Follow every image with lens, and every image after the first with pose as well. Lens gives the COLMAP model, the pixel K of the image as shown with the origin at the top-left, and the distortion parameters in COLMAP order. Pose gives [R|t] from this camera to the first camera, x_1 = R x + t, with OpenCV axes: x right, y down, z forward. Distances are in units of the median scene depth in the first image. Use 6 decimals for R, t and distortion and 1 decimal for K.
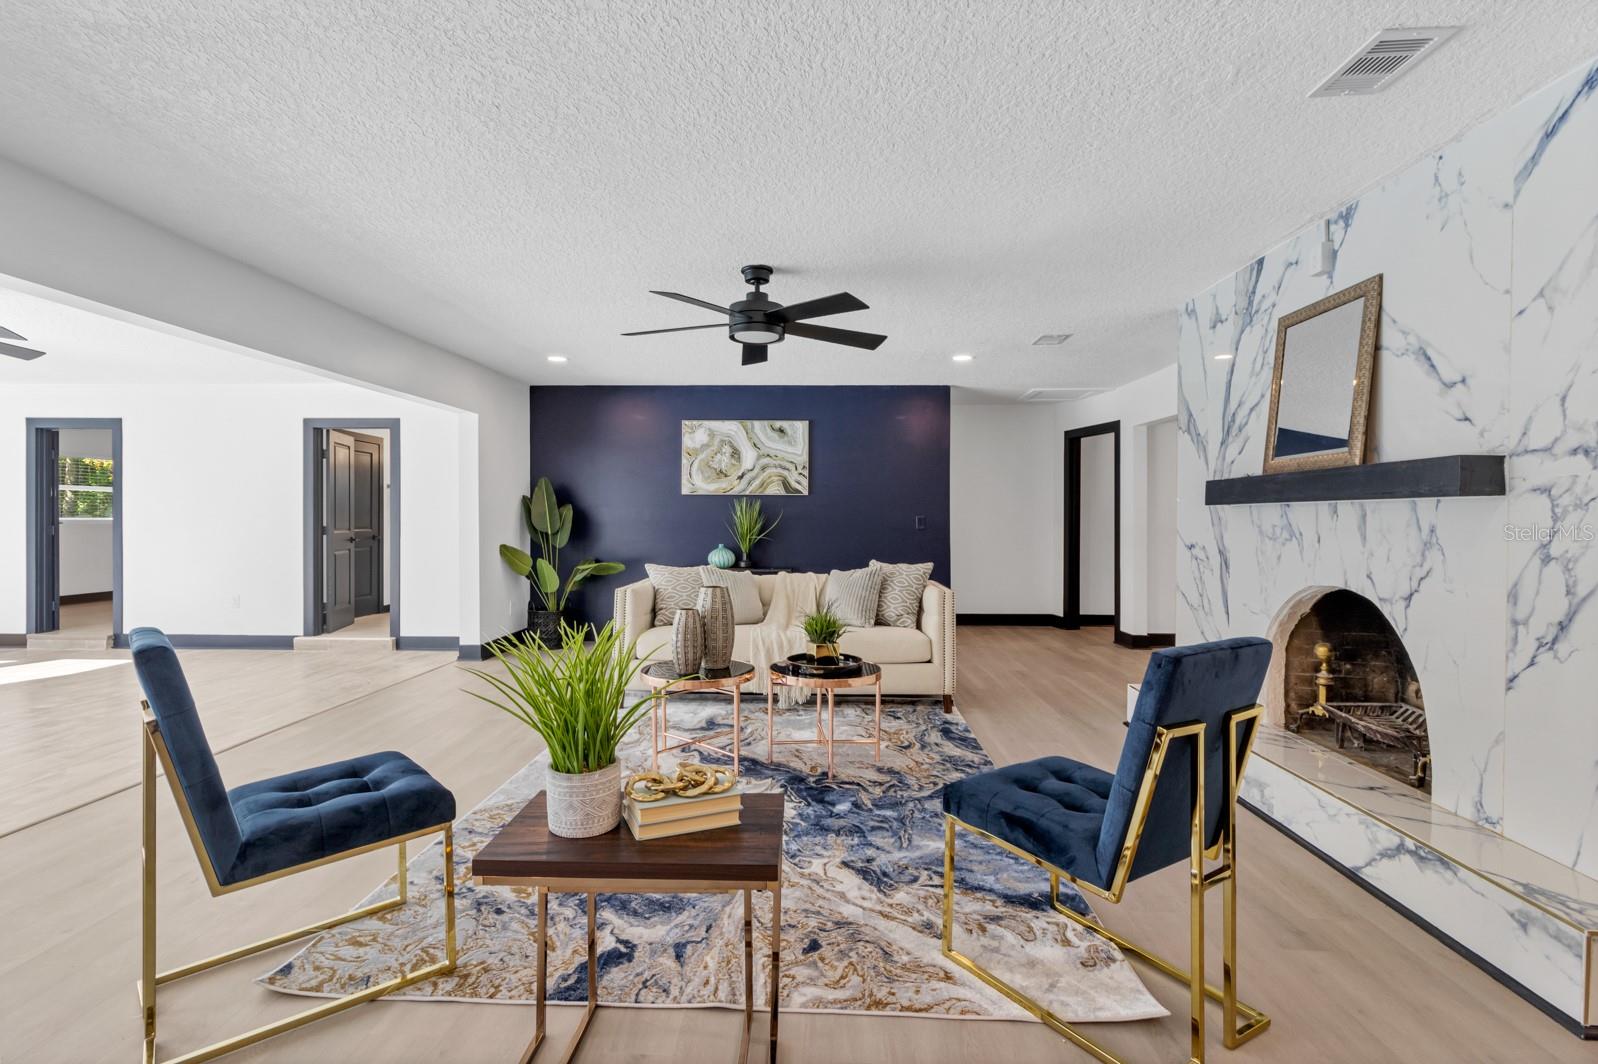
lens RADIAL K [[752.1, 0, 792.9], [0, 752.1, 523.0], [0, 0, 1]] dist [0.000817, 0.000471]
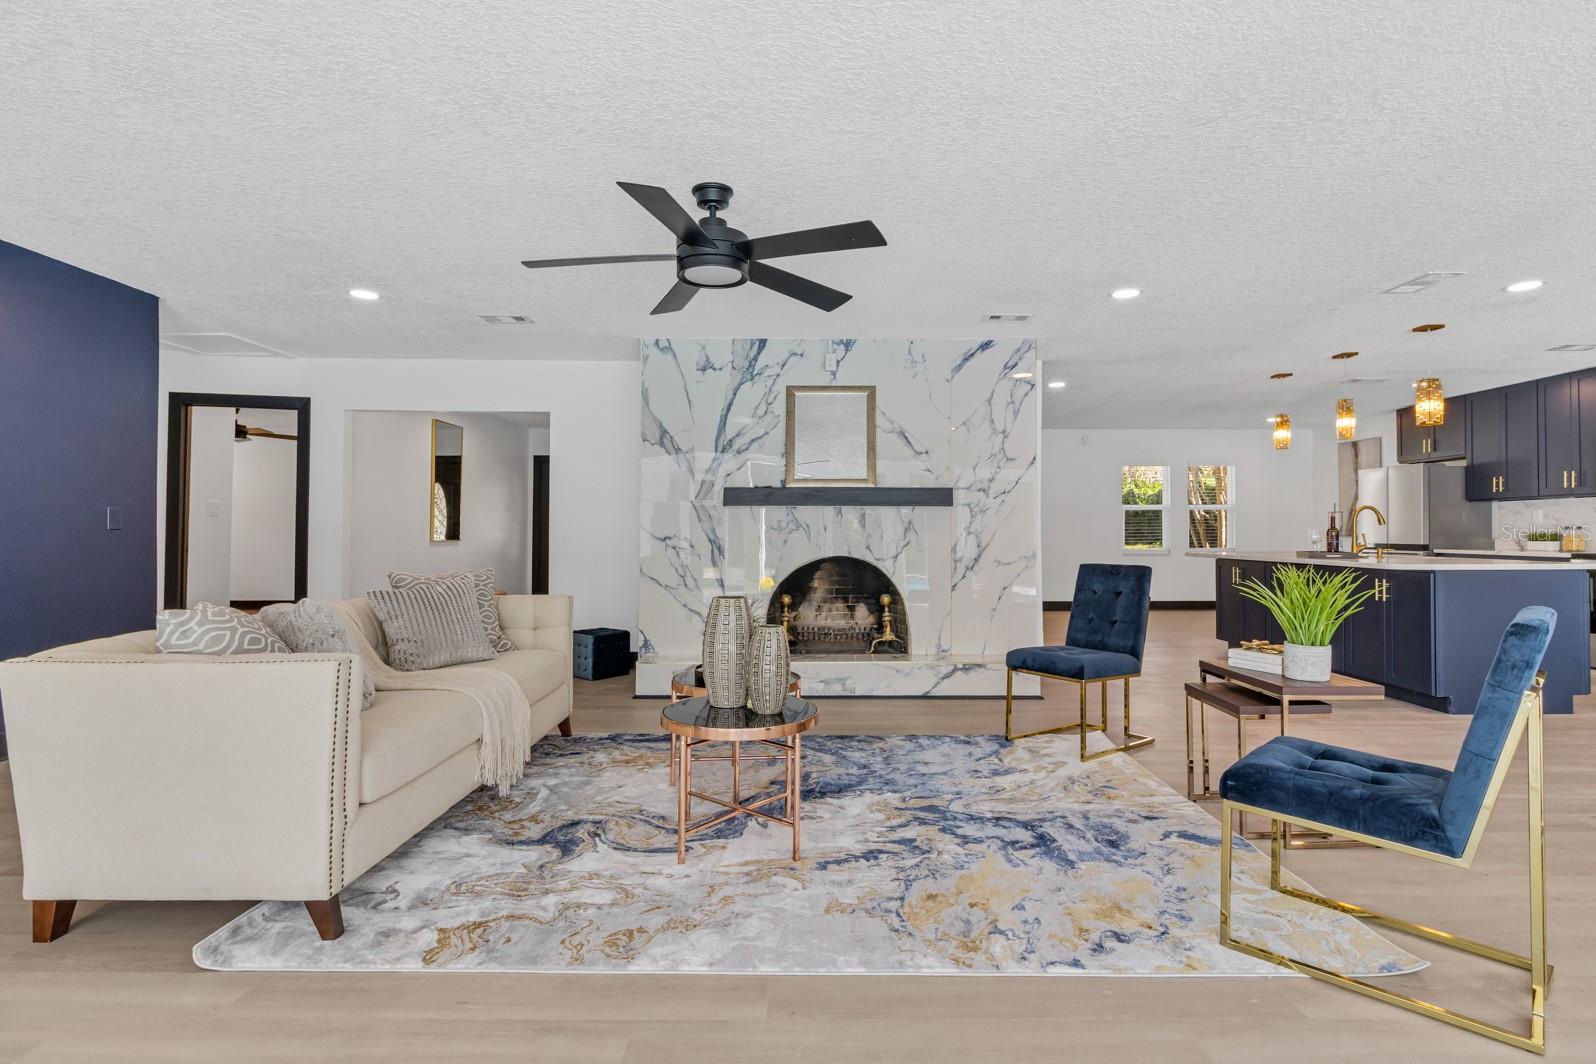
lens RADIAL K [[781.6, 0, 802.5], [0, 781.6, 523.0], [0, 0, 1]] dist [0.002182, 0.000068]
pose [[-0.037775, 0.005734, 0.999270, -0.911341], [0.002812, 0.999980, -0.005632, 0.016529], [-0.999282, 0.002598, -0.037790, 0.988115]]
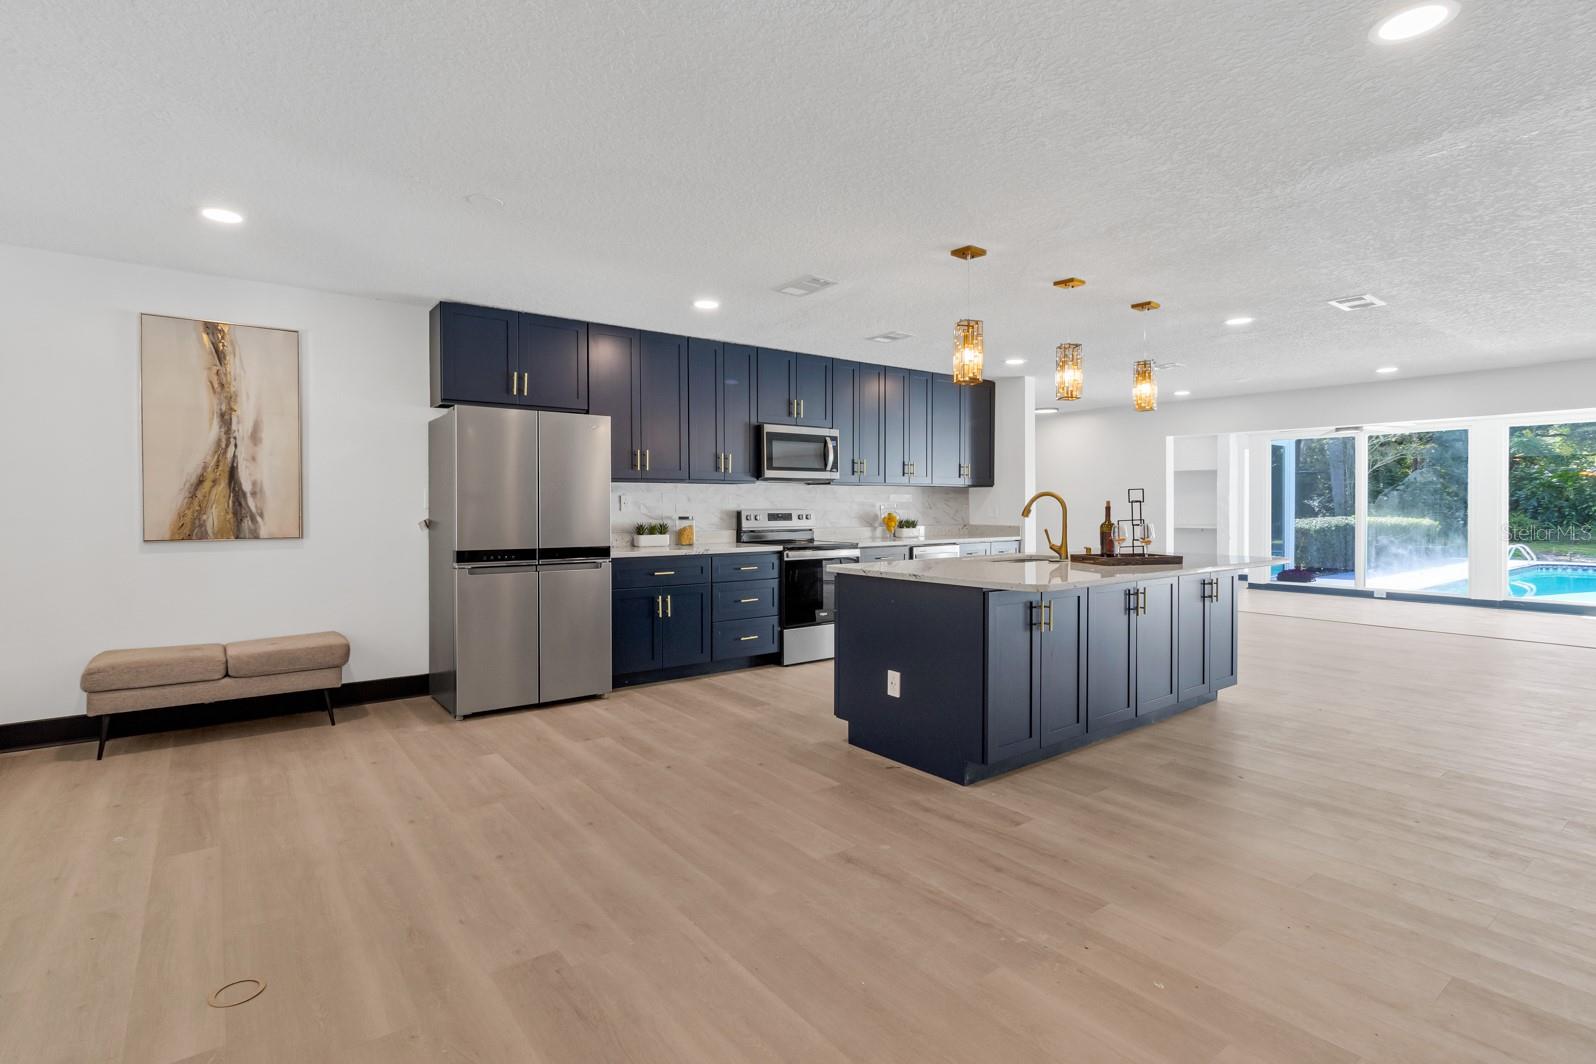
lens RADIAL K [[781.6, 0, 802.5], [0, 781.6, 523.0], [0, 0, 1]] dist [0.002182, 0.000068]
pose [[-0.765755, 0.010375, -0.643049, 1.785681], [-0.003722, 0.999782, 0.020563, -0.001340], [0.643122, 0.018140, -0.765549, 0.454785]]
